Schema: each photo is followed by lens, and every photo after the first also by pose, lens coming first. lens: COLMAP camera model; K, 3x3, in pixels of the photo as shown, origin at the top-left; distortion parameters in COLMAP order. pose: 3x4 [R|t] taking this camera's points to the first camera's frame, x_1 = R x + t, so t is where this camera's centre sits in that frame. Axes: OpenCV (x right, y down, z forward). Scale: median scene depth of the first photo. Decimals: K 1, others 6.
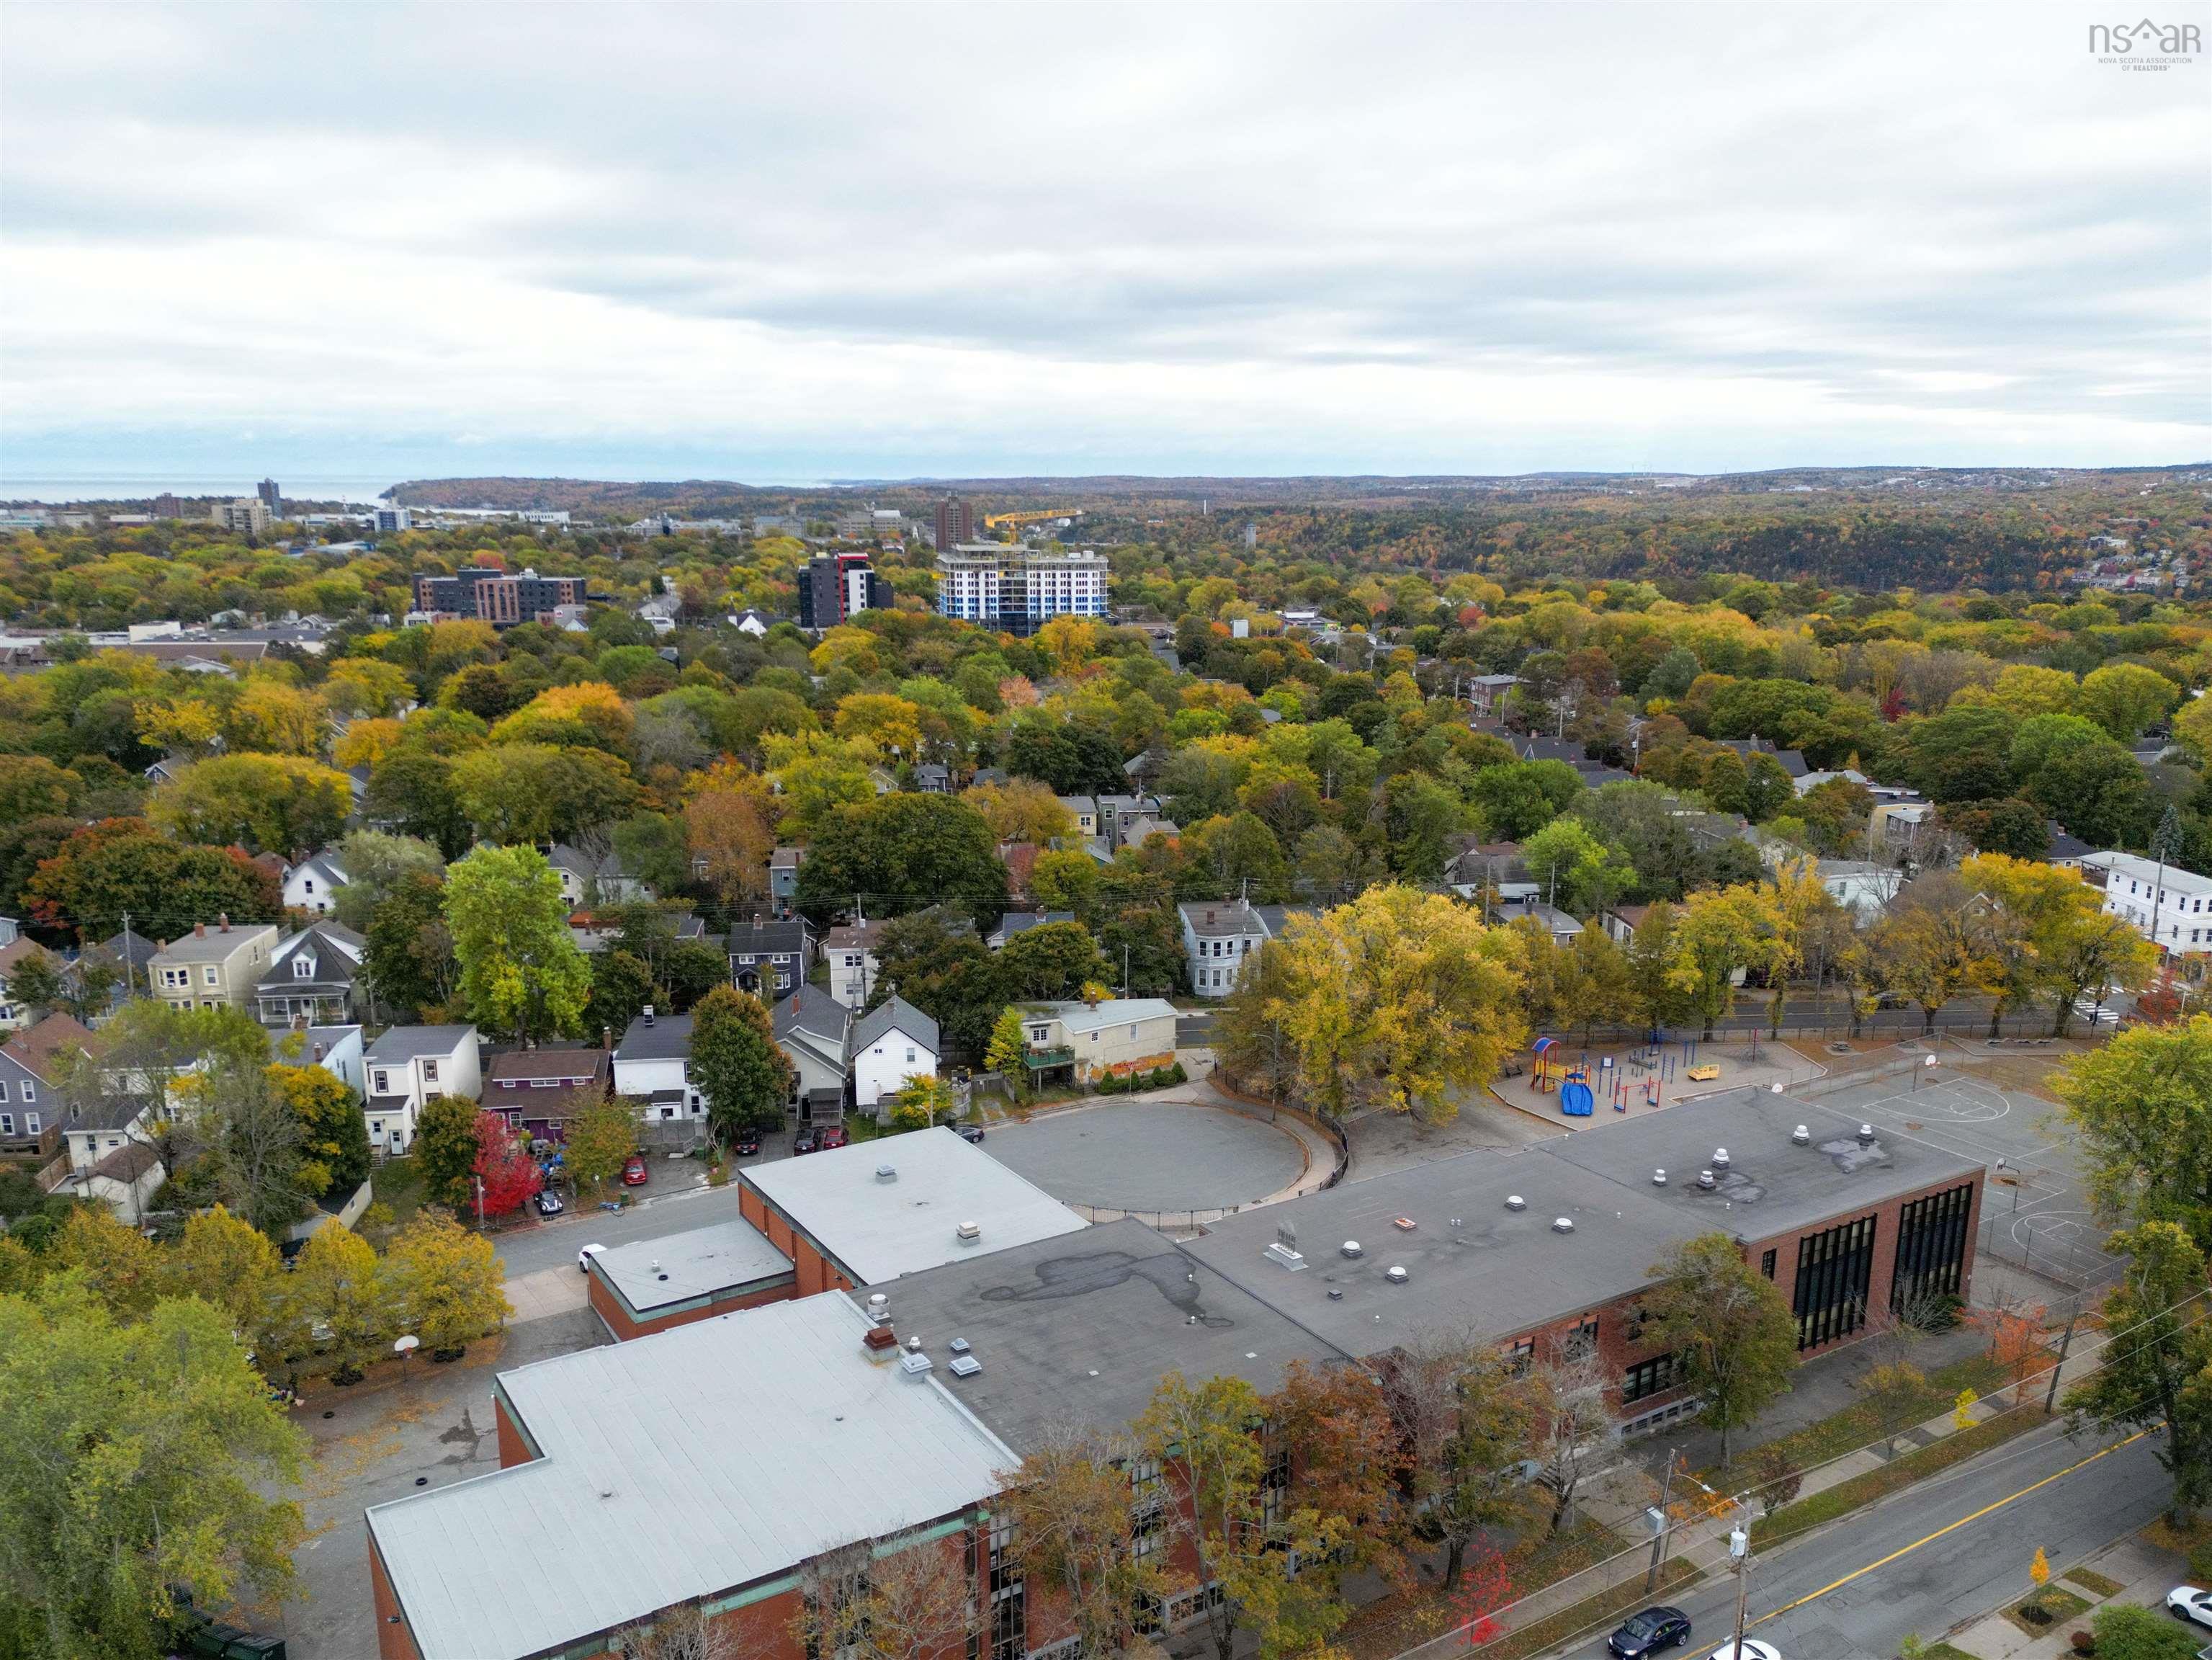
lens RADIAL K [[1753.5, 0, 1104.7], [0, 1753.5, 987.8], [0, 0, 1]] dist [0.102692, -0.122288]
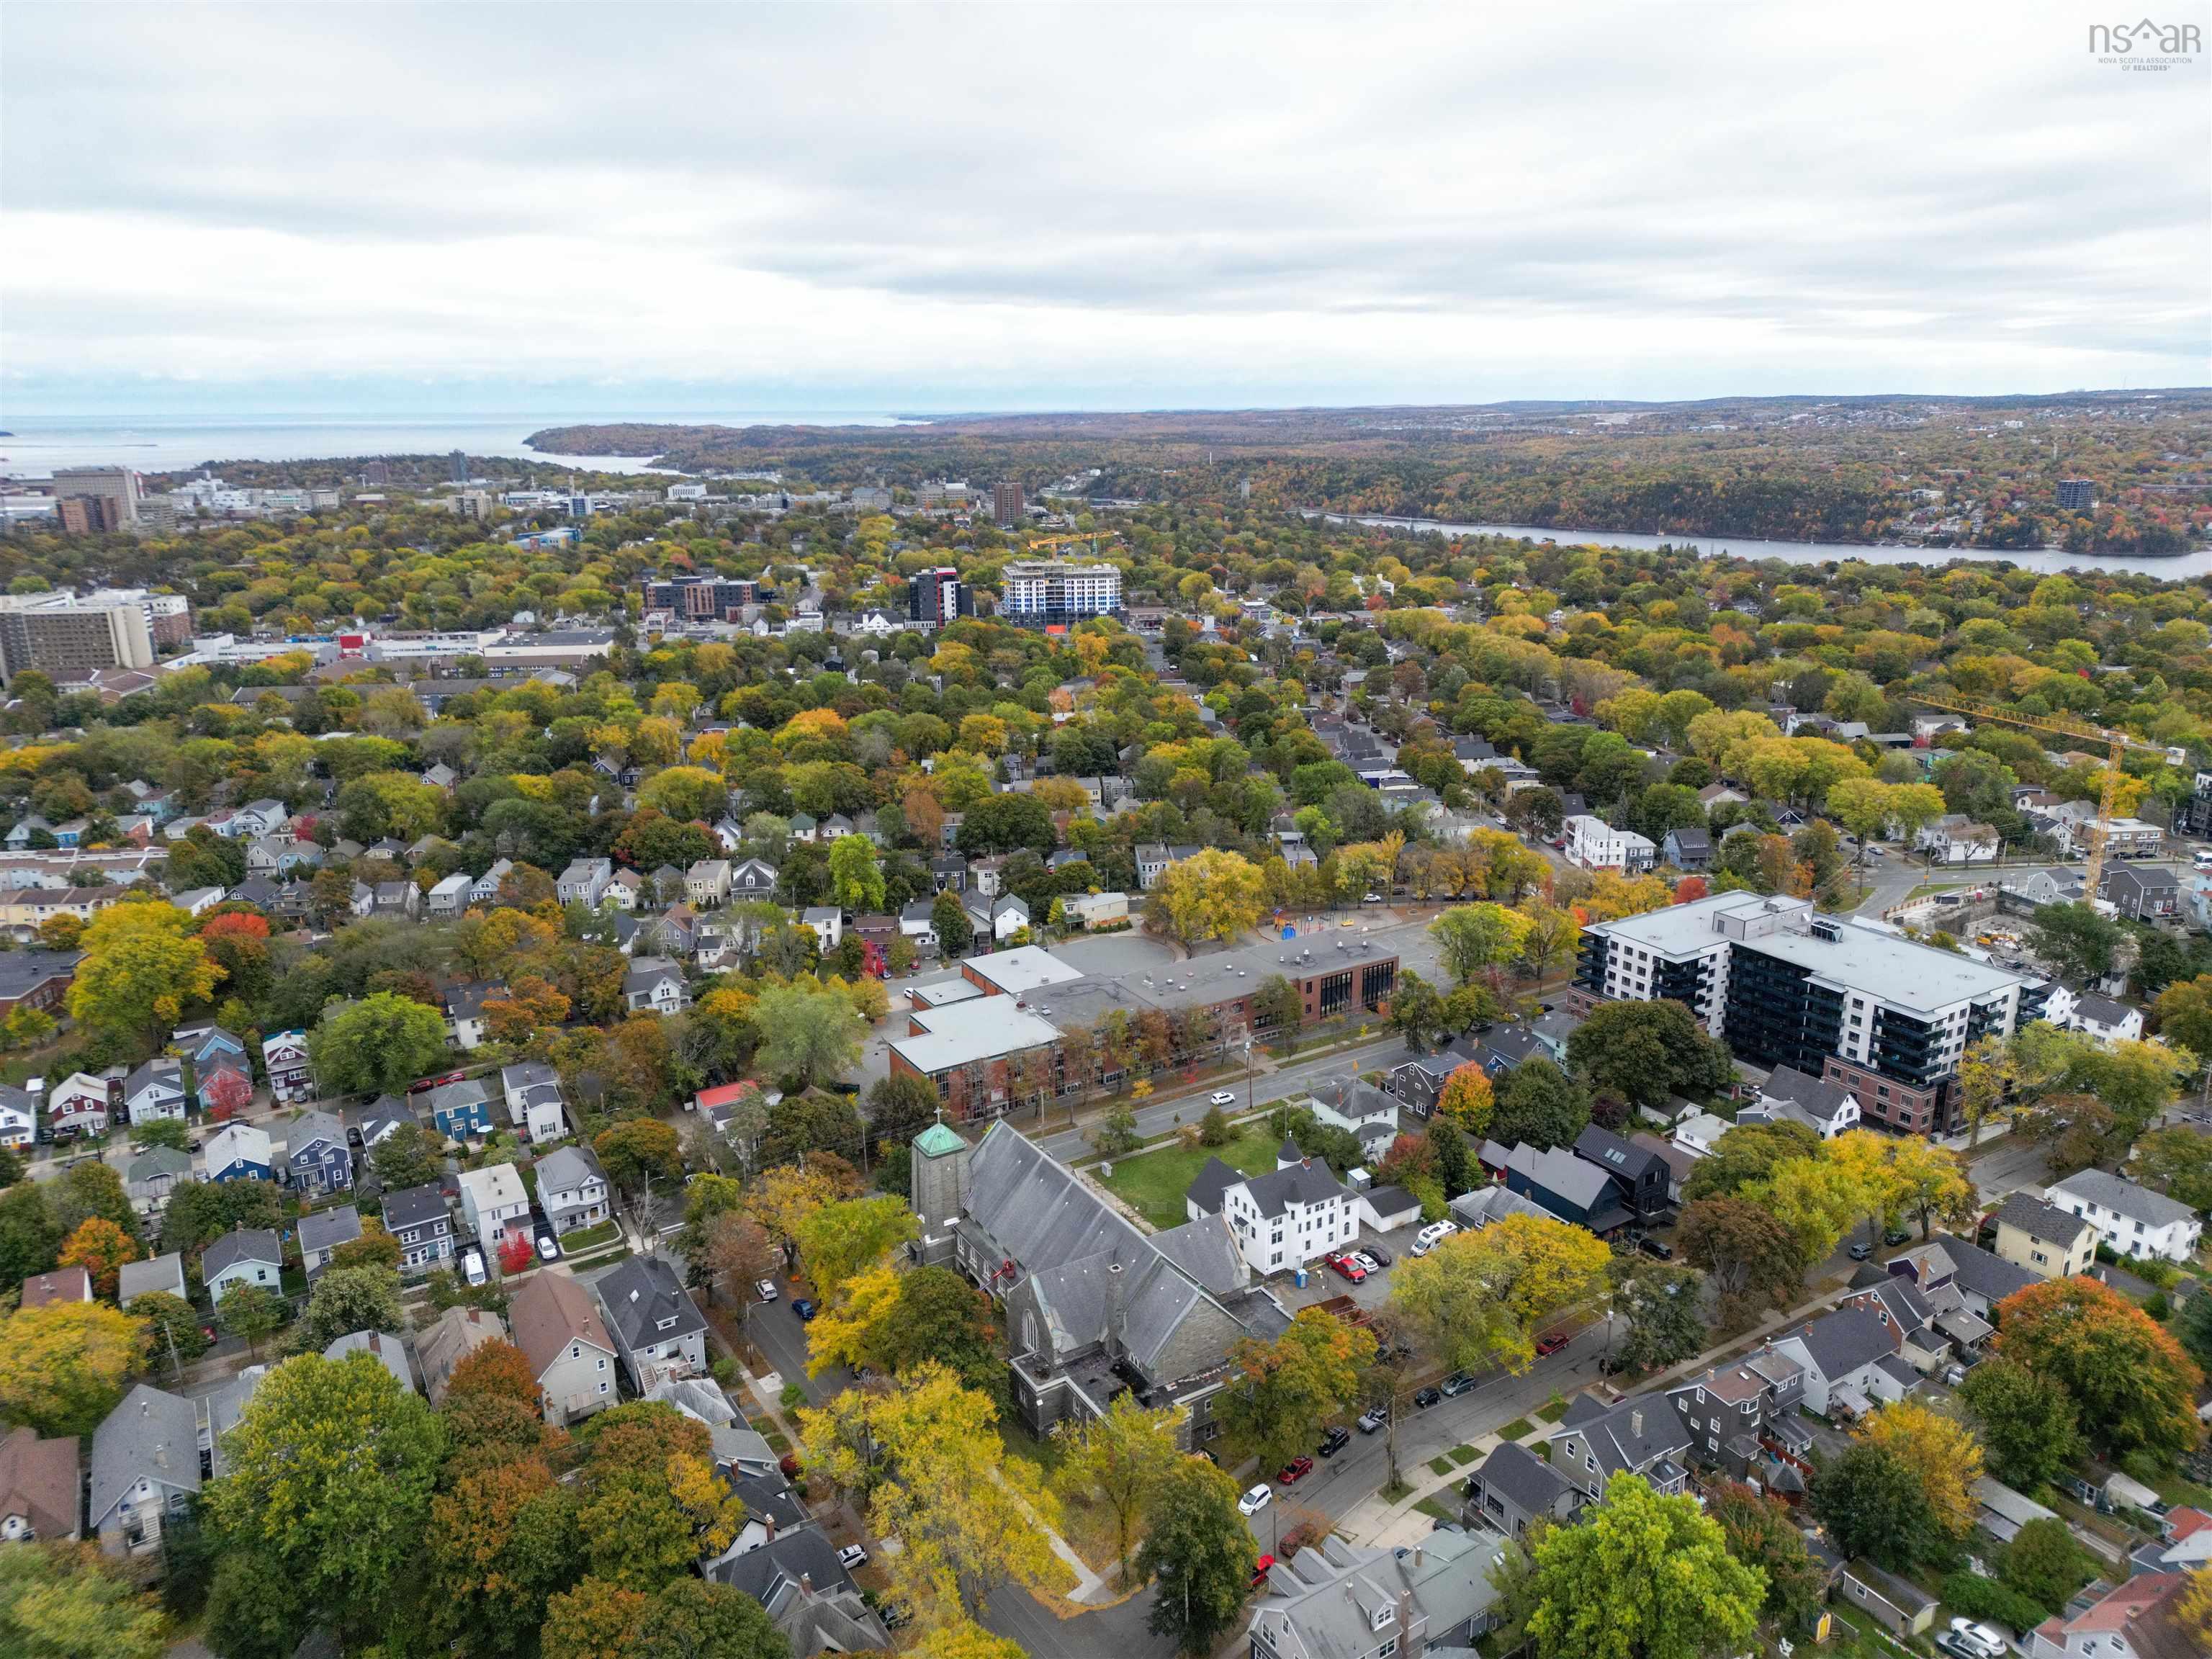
lens RADIAL K [[1514.8, 0, 1102.6], [0, 1514.8, 877.6], [0, 0, 1]] dist [0.111775, -0.107949]
pose [[0.999740, -0.006951, -0.021697, 0.048503], [0.007371, 0.999786, 0.019334, -0.051407], [0.021558, -0.019489, 0.999578, -0.988533]]
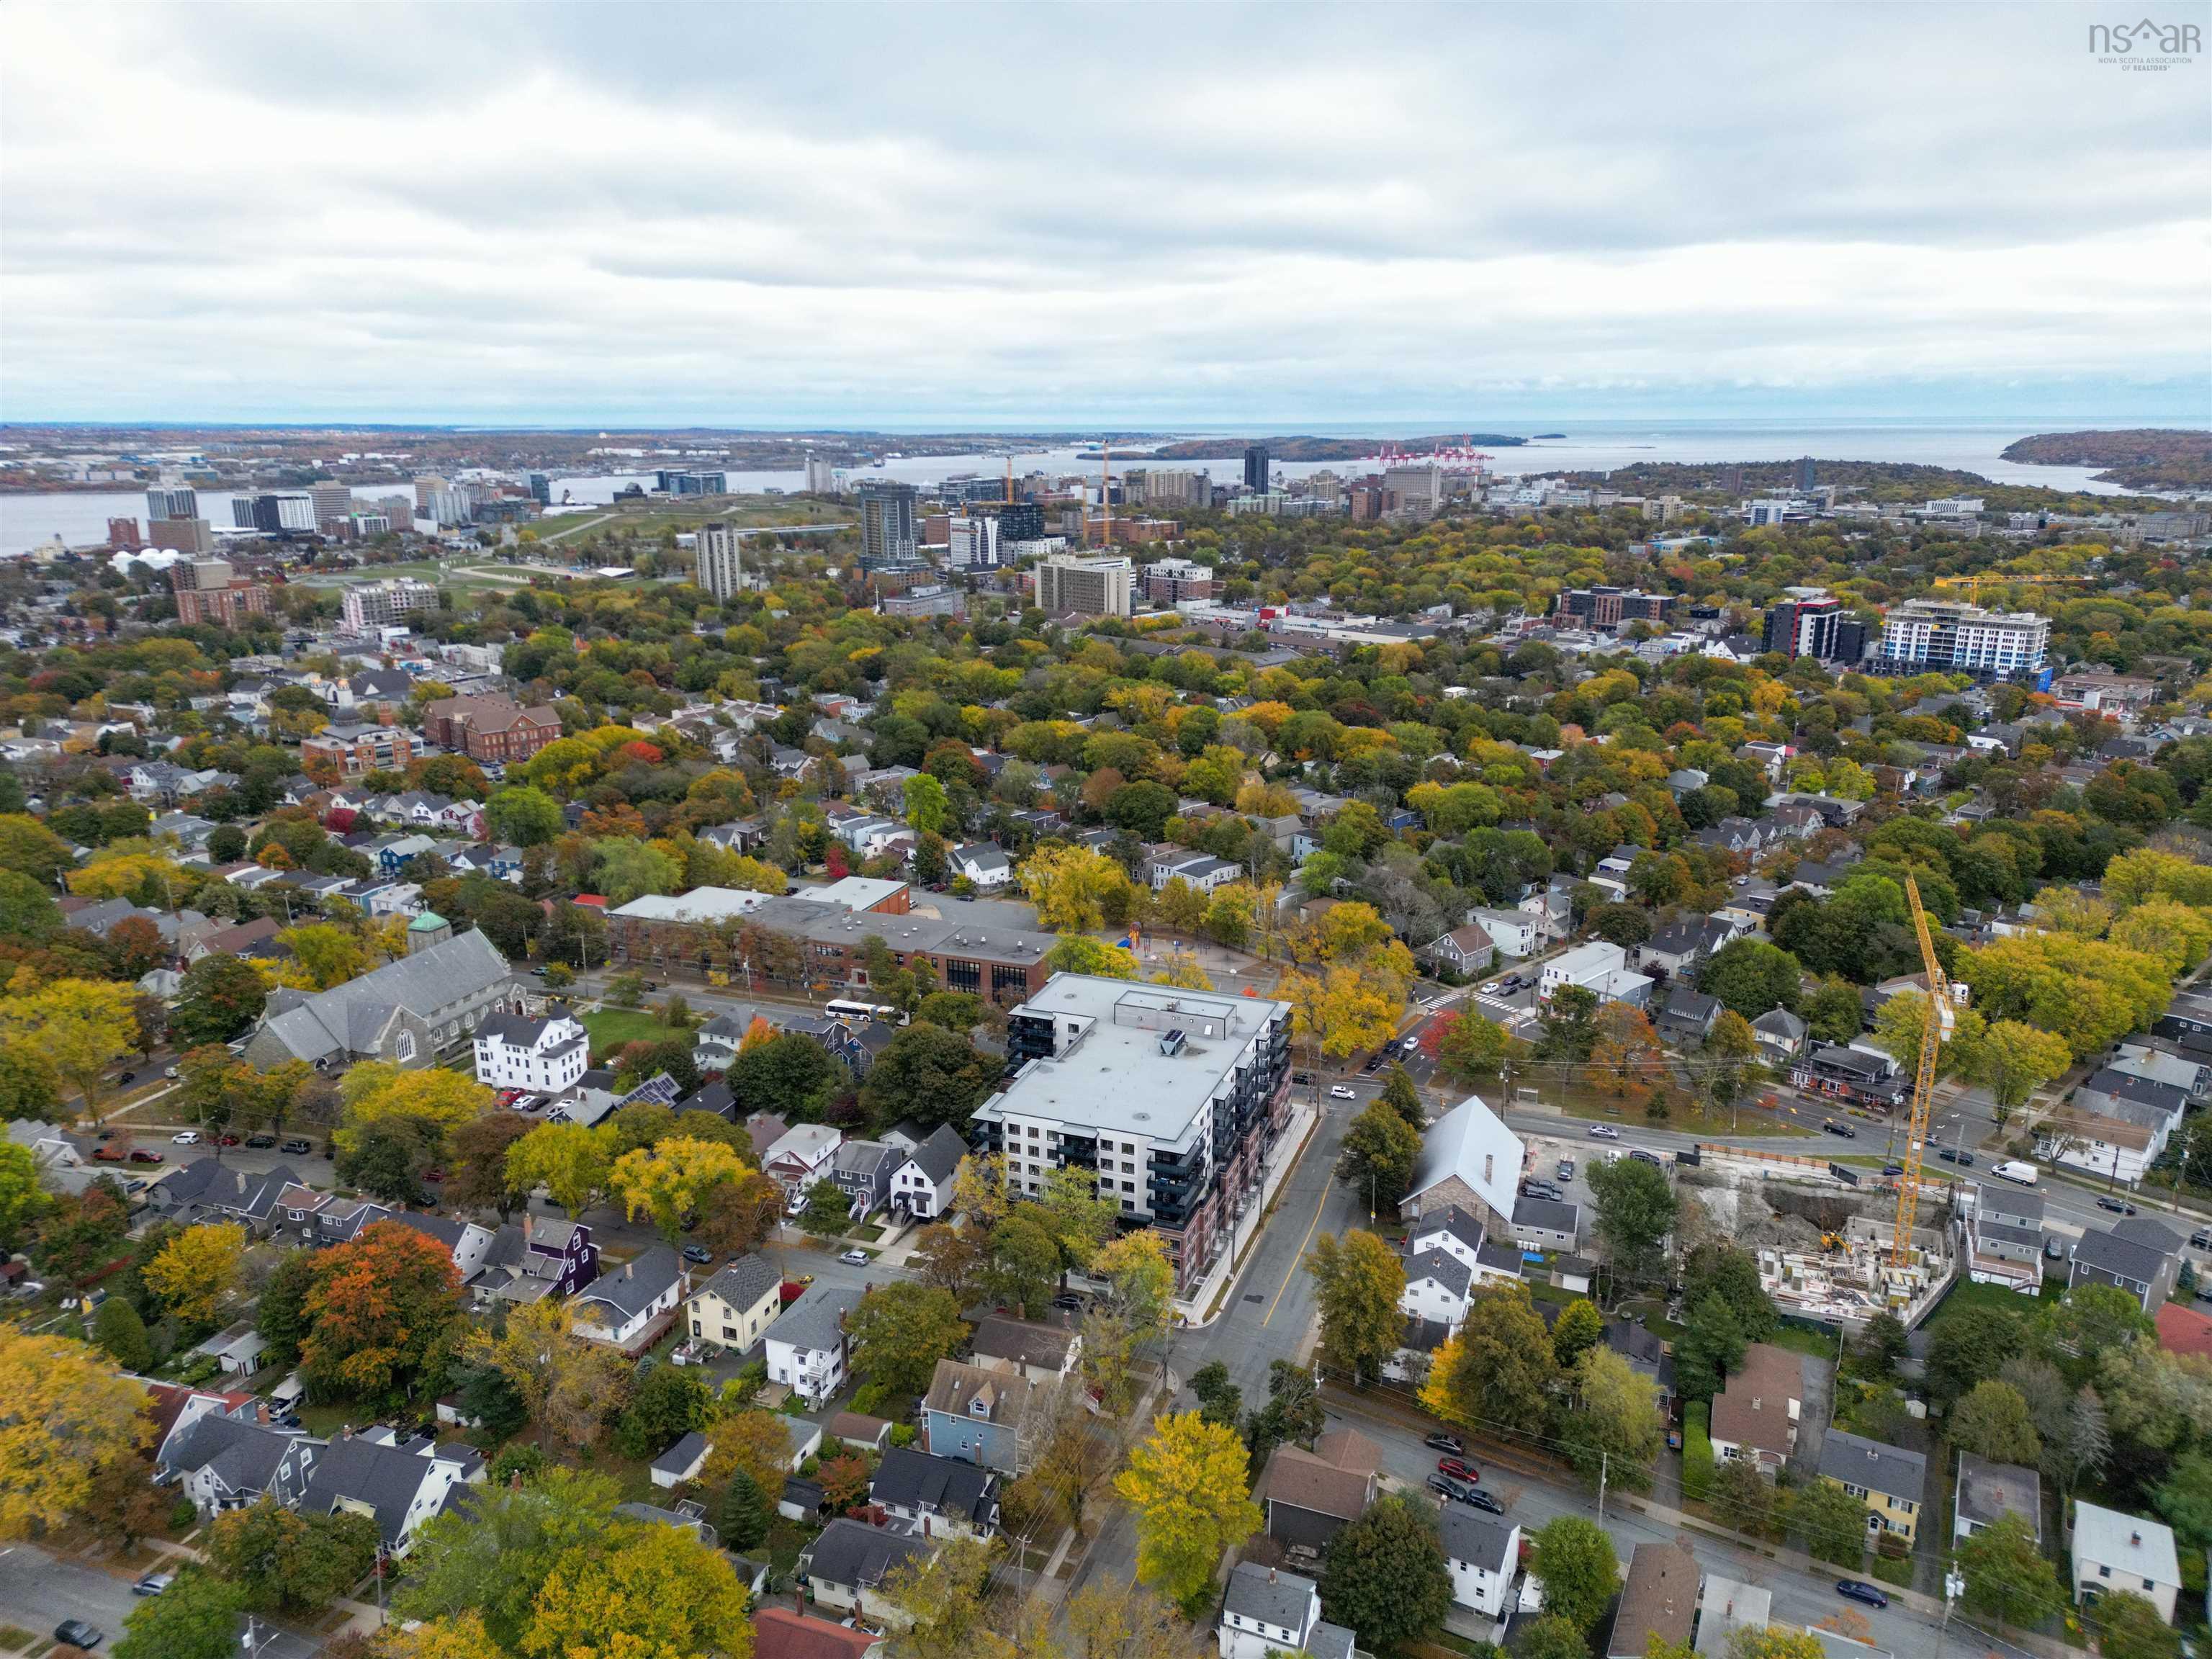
lens RADIAL K [[1533.7, 0, 1106.0], [0, 1533.7, 829.5], [0, 0, 1]] dist [0.096491, -0.108517]
pose [[0.605582, 0.201434, -0.769866, 1.692418], [-0.217280, 0.972527, 0.083545, -0.244411], [0.765545, 0.116683, 0.632713, -0.371429]]
